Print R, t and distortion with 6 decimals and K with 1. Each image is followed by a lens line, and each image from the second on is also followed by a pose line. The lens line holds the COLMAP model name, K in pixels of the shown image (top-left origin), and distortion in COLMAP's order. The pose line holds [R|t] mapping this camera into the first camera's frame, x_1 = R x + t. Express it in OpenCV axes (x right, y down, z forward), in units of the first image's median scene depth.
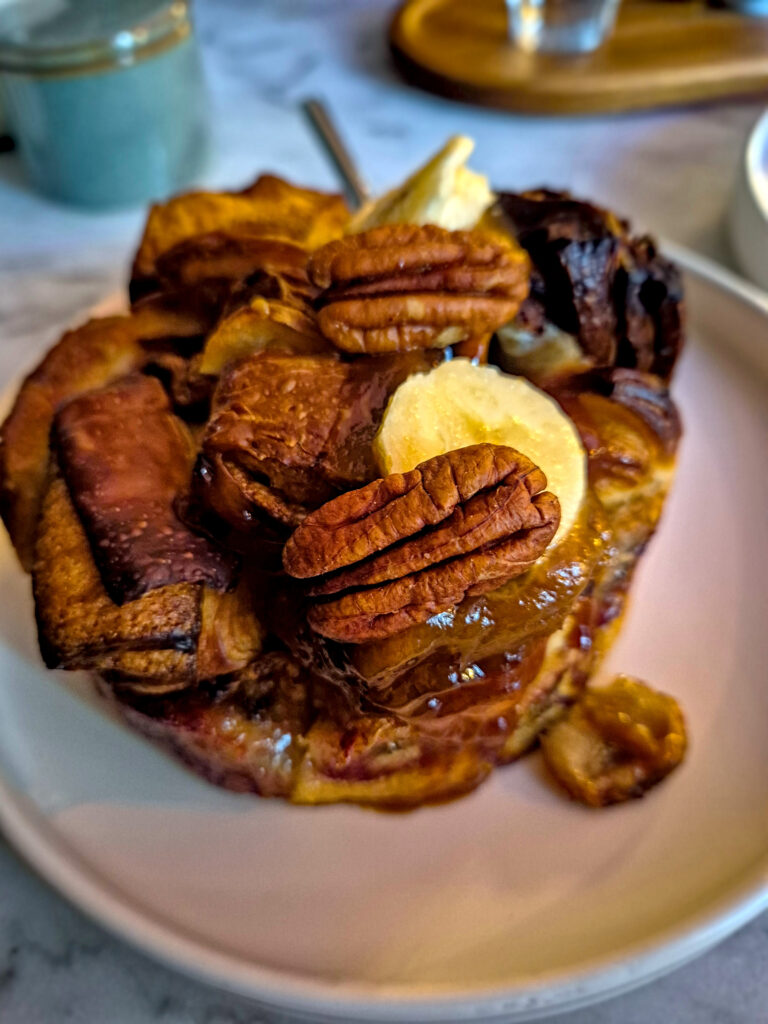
lens RADIAL K [[747.4, 0, 384.0], [0, 747.4, 512.0], [0, 0, 1]] dist [-0.044728, -0.002066]
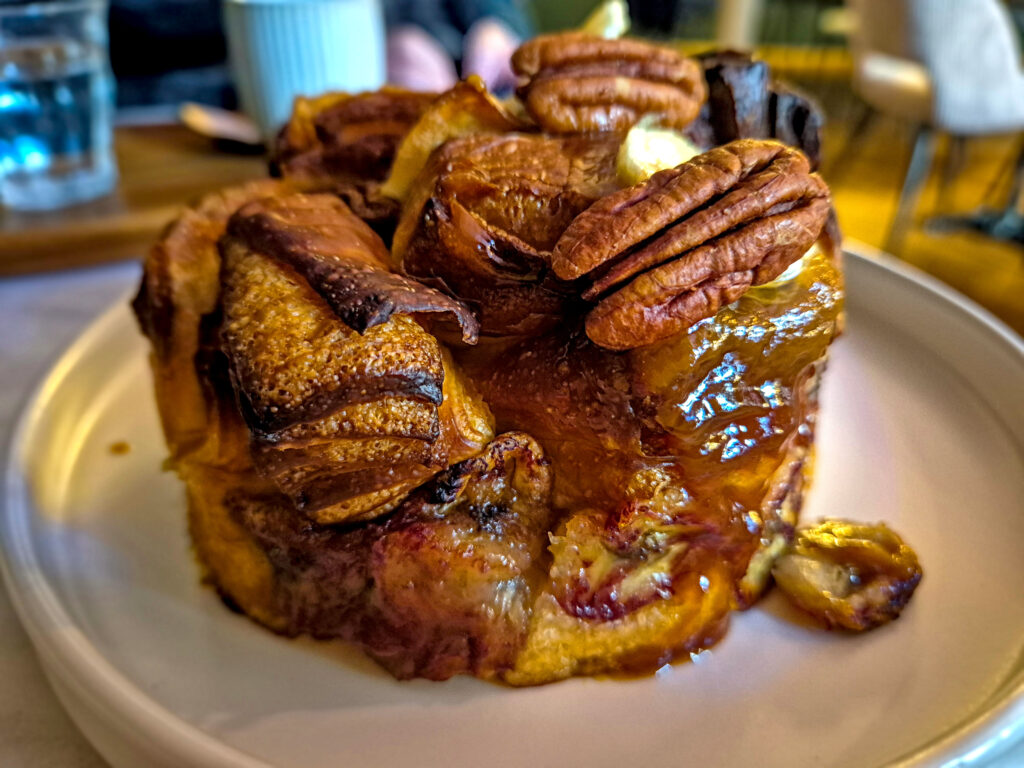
lens RADIAL K [[747.4, 0, 512.0], [0, 747.4, 384.0], [0, 0, 1]] dist [-0.044728, -0.002066]
pose [[0.978319, -0.045854, 0.201963, -0.354795], [0.112205, 0.937012, -0.330785, 0.468884], [-0.174074, 0.346274, 0.921842, 0.208998]]
